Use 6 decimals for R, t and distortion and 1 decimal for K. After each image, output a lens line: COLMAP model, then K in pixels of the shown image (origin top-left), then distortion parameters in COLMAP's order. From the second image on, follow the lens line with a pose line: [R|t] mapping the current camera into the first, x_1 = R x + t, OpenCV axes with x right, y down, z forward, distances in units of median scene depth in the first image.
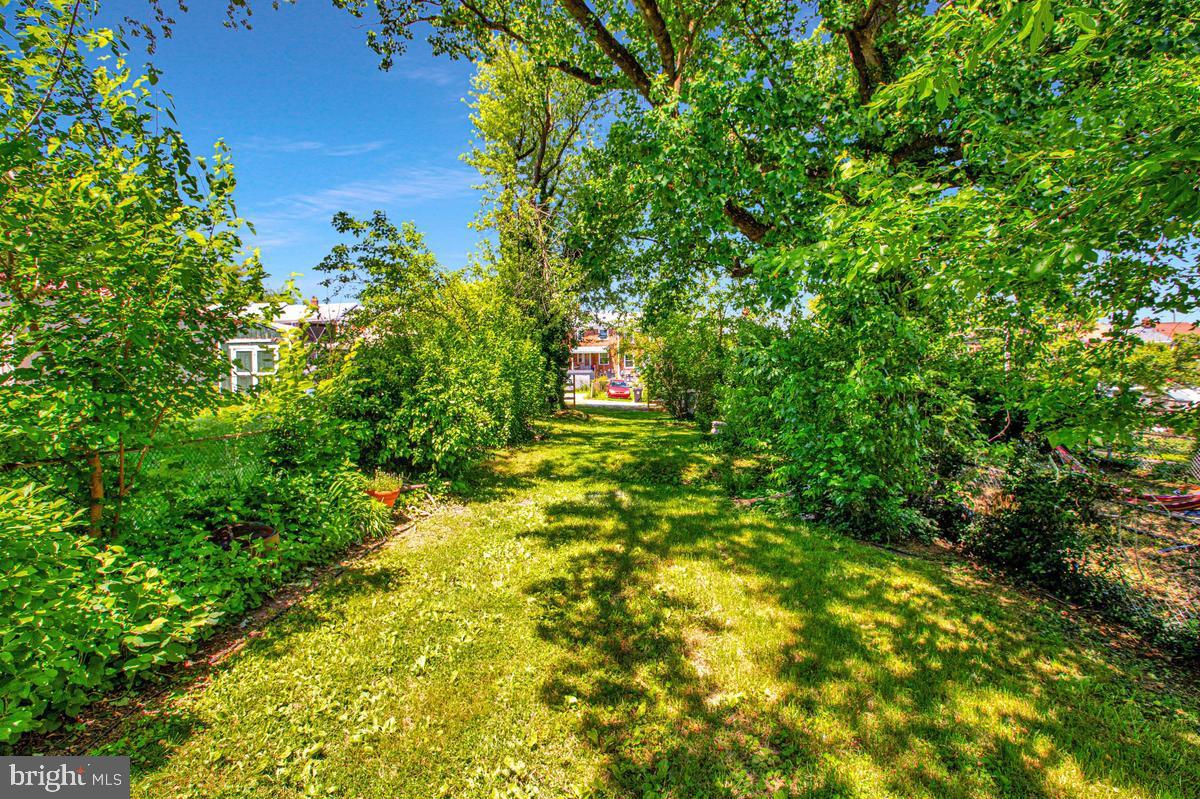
lens RADIAL K [[517.3, 0, 600.0], [0, 517.3, 399.5], [0, 0, 1]] dist [-0.069927, 0.033131]
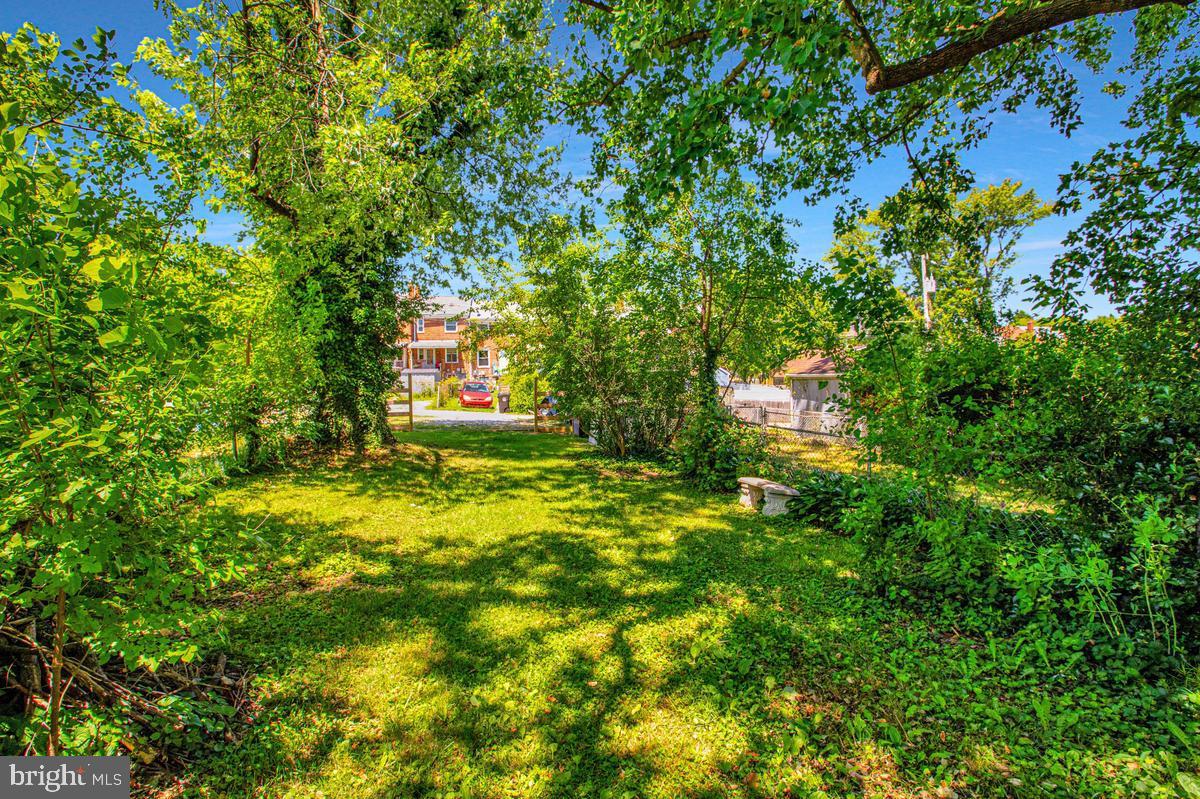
lens RADIAL K [[517.3, 0, 600.0], [0, 517.3, 399.5], [0, 0, 1]] dist [-0.069927, 0.033131]
pose [[0.956431, -0.010323, 0.291775, -0.009232], [0.011106, 0.999938, -0.001026, -0.010760], [-0.291746, 0.004222, 0.956486, 0.262015]]
